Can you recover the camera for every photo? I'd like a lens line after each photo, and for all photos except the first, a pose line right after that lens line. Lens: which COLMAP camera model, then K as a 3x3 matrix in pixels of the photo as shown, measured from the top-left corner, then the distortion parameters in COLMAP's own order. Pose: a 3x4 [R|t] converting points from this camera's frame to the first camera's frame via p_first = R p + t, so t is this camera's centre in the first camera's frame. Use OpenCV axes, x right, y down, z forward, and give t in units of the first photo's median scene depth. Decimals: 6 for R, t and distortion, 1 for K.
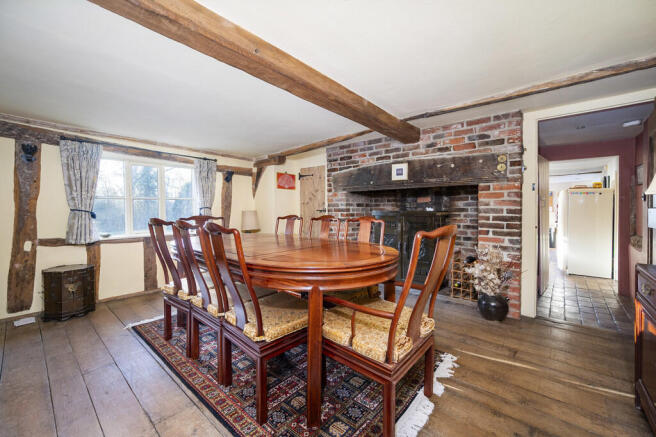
lens RADIAL K [[264.4, 0, 328.5], [0, 264.4, 212.0], [0, 0, 1]] dist [0.003508, 0.000059]
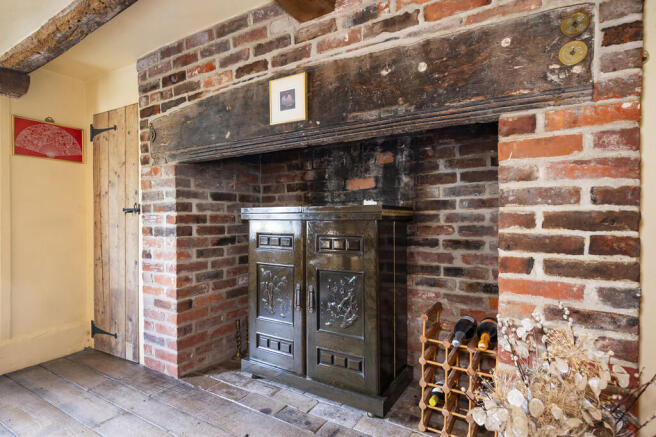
lens RADIAL K [[346.7, 0, 326.7], [0, 346.7, 221.9], [0, 0, 1]] dist [0.001693, -0.001246]
pose [[0.983100, -0.007473, 0.182915, 0.241425], [0.006824, 0.999968, 0.004180, 0.018538], [-0.182940, -0.002861, 0.983120, 0.532958]]
